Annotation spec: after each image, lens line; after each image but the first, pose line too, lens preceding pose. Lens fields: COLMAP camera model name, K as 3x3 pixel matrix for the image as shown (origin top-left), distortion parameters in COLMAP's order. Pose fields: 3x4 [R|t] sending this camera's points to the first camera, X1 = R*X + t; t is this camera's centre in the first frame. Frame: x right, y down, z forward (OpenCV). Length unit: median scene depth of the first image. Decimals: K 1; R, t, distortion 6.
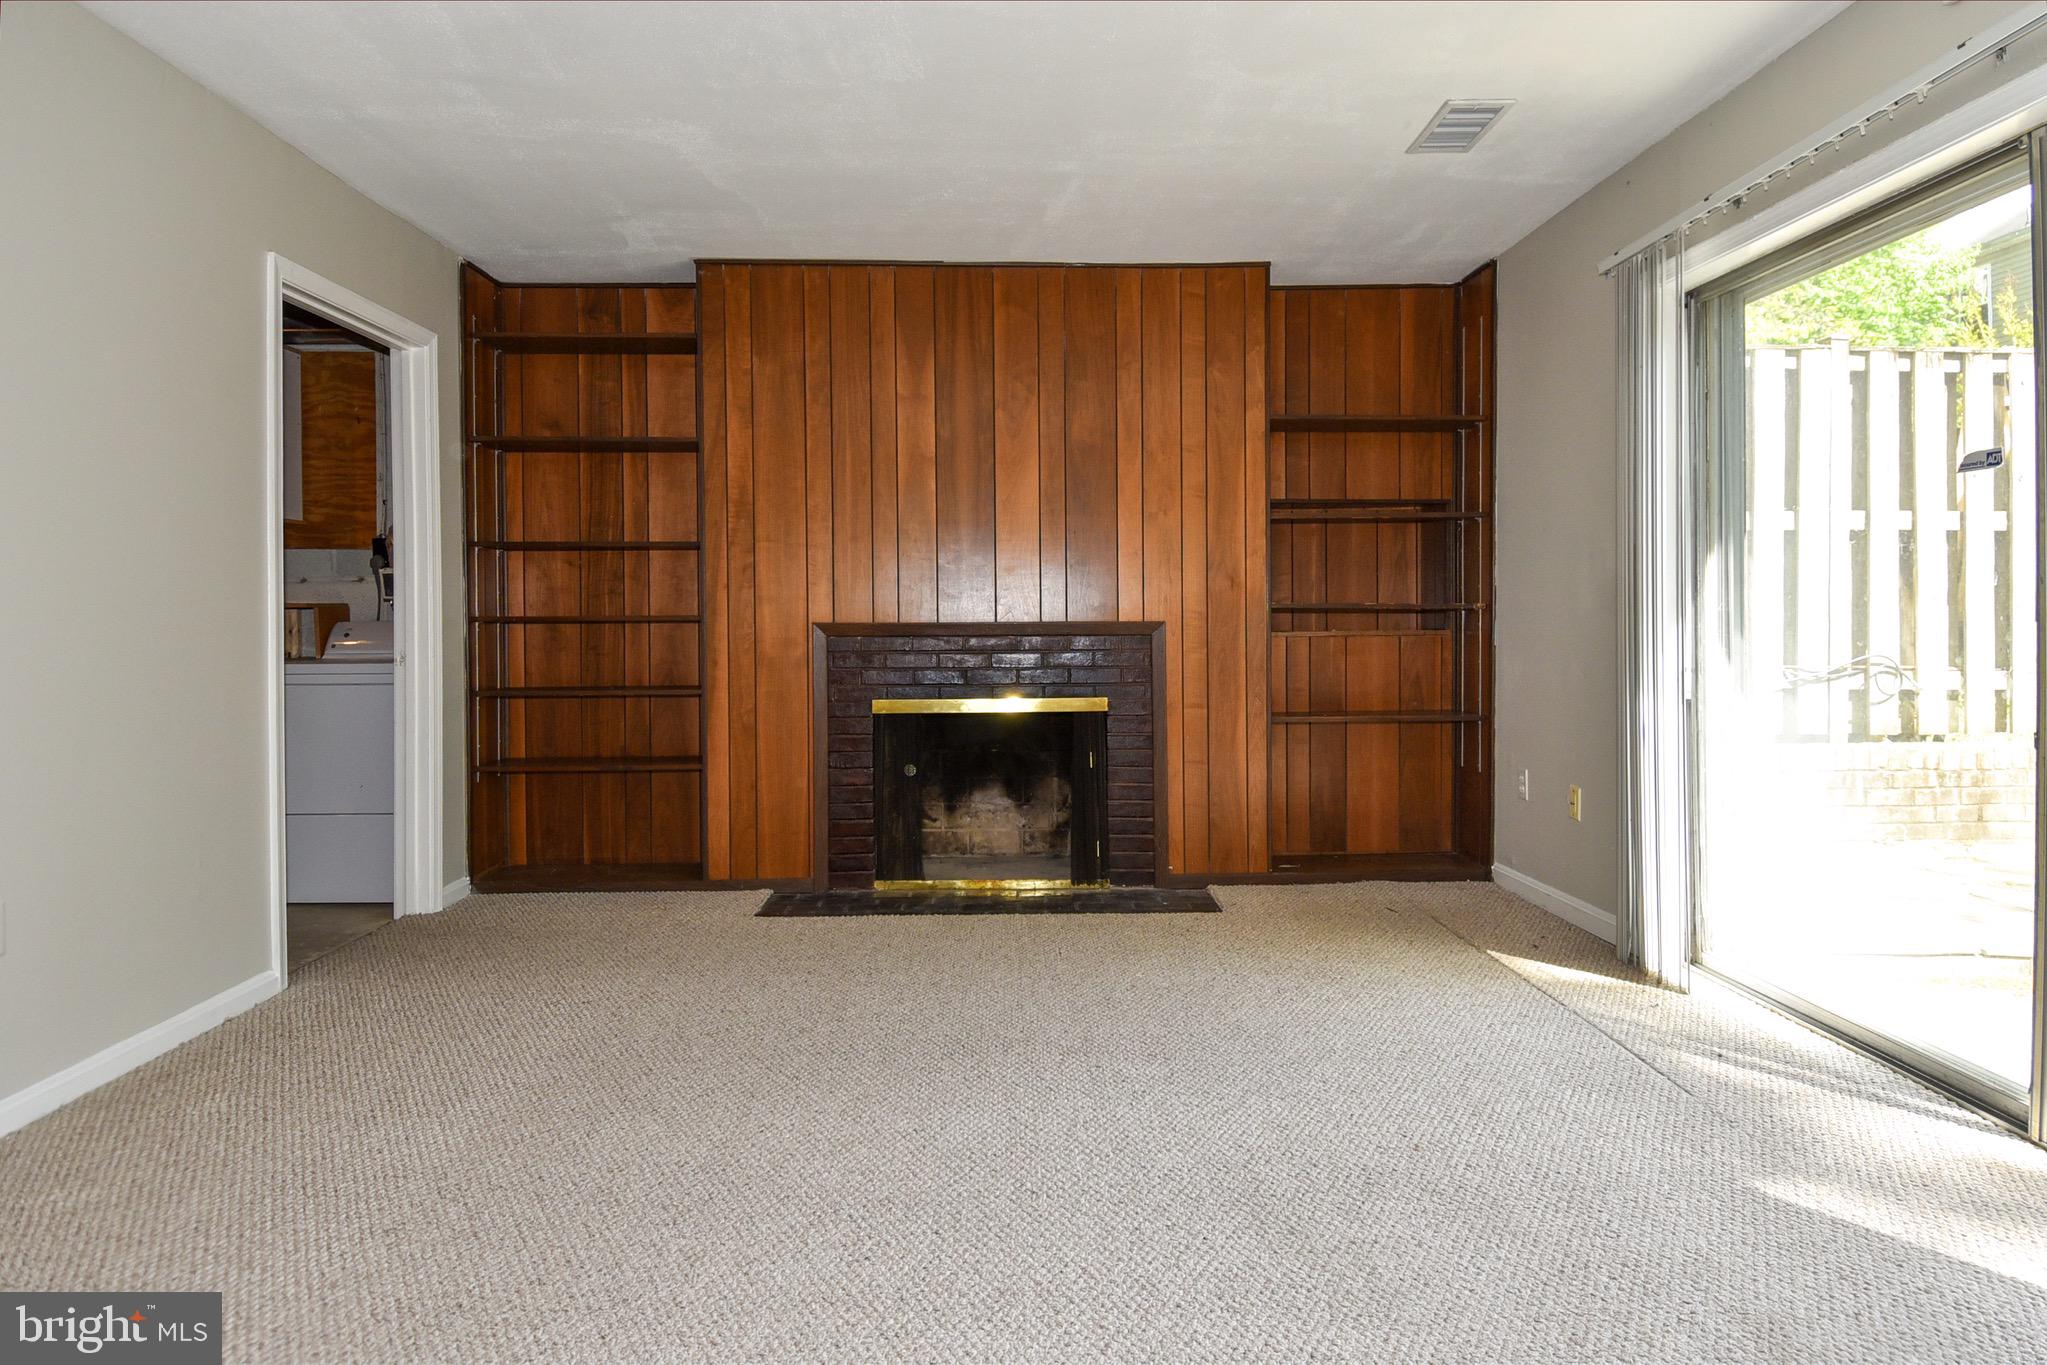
lens RADIAL K [[1154.5, 0, 1025.4], [0, 1154.5, 620.0], [0, 0, 1]] dist [0.052927, -0.057176]
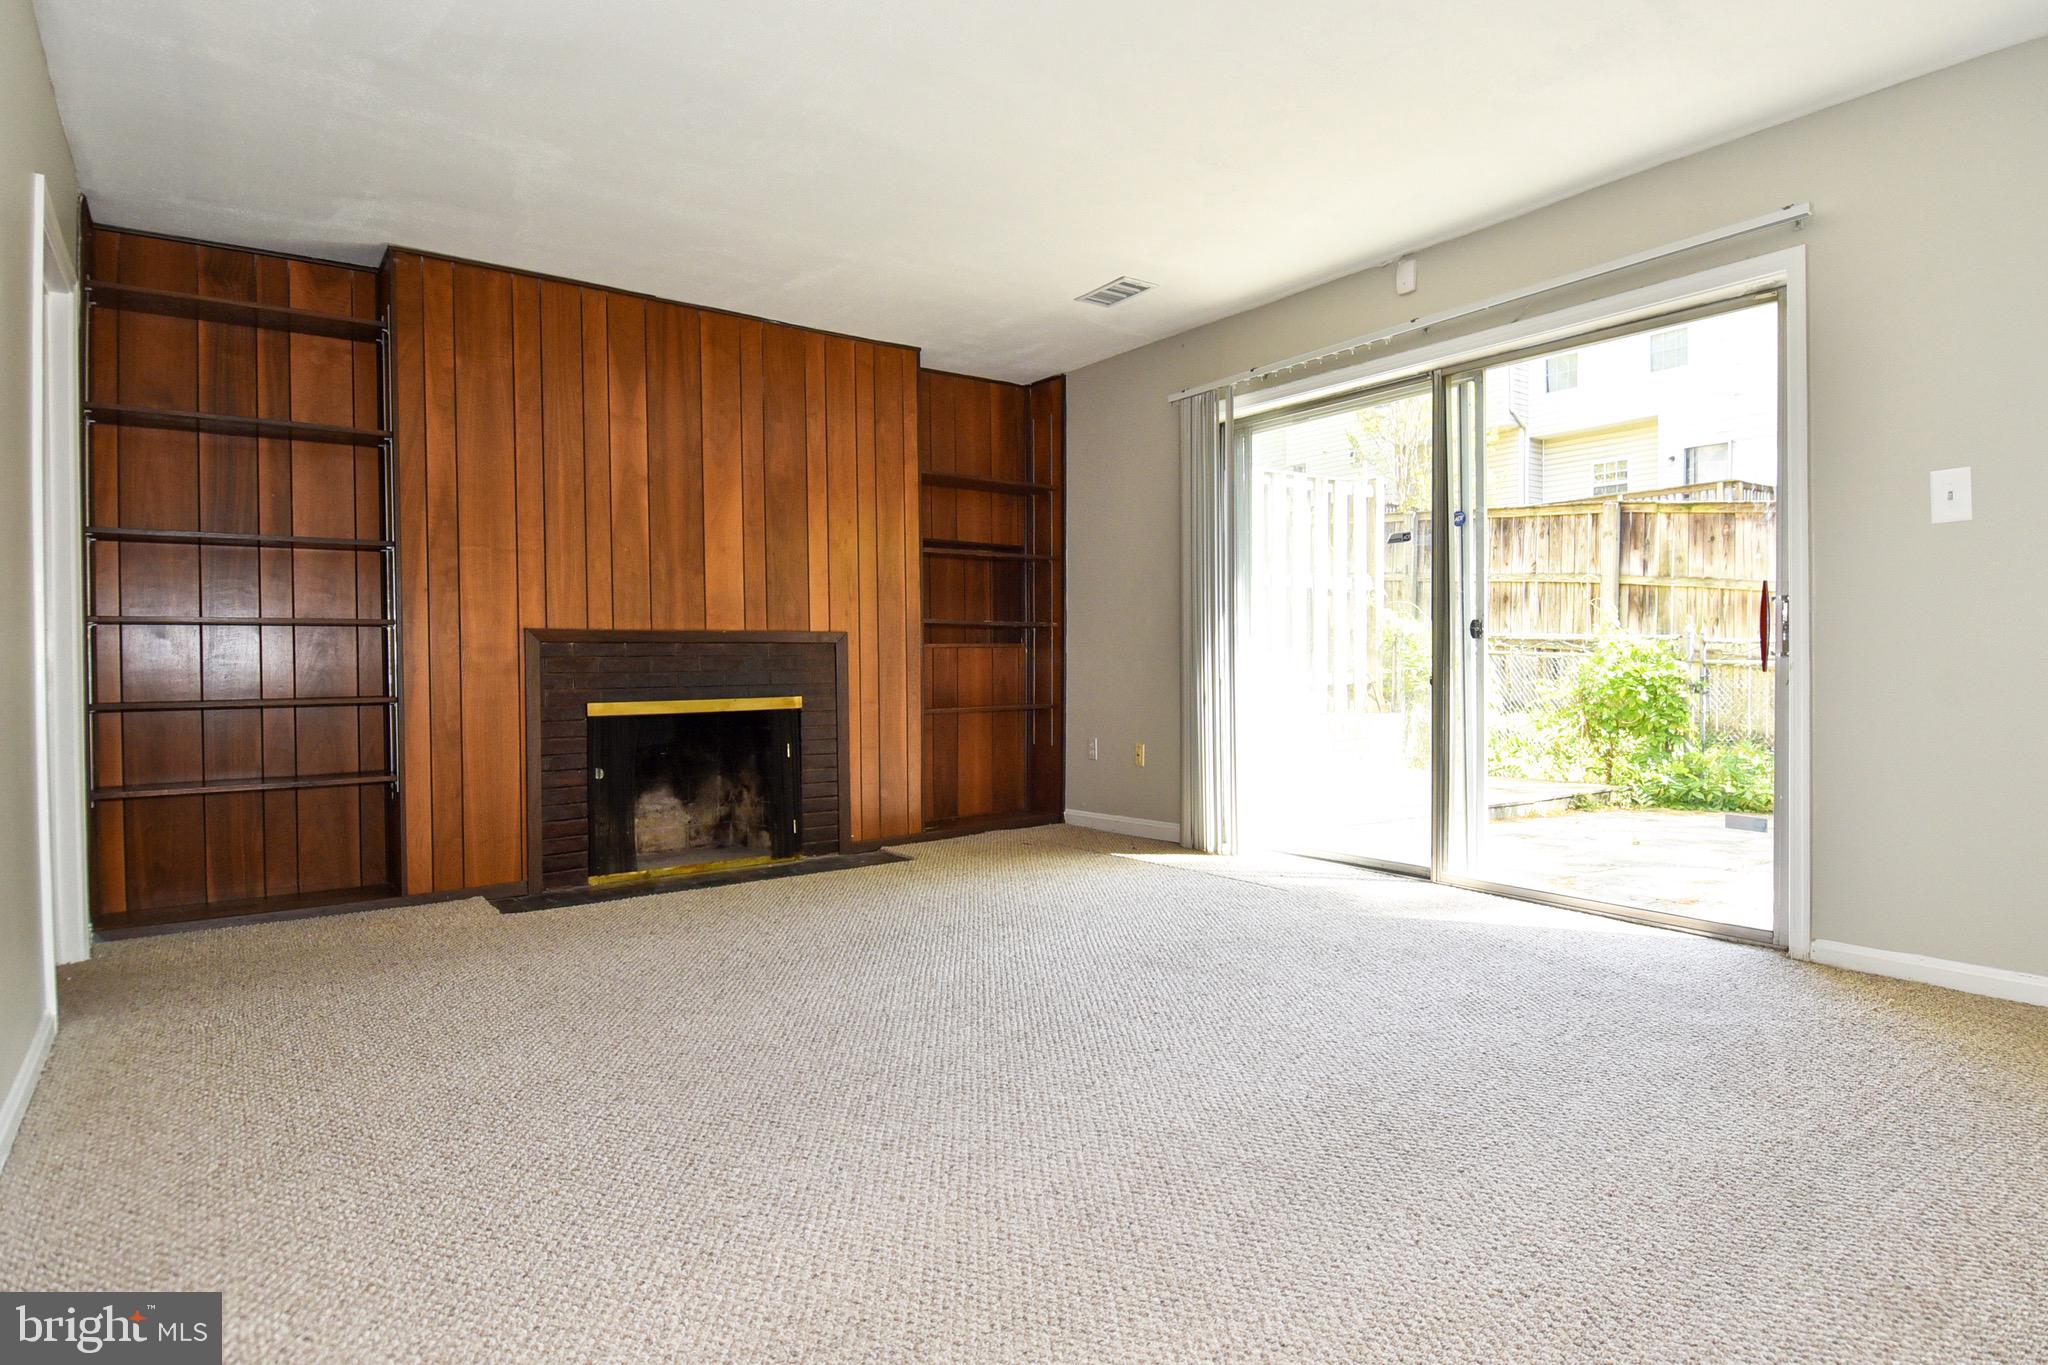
lens RADIAL K [[1112.1, 0, 1129.3], [0, 1112.1, 675.2], [0, 0, 1]] dist [0.046234, -0.047897]
pose [[0.788706, -0.012693, 0.614639, -0.364924], [0.008047, 0.999914, 0.010323, 0.036619], [-0.614718, -0.003195, 0.788741, -0.097327]]
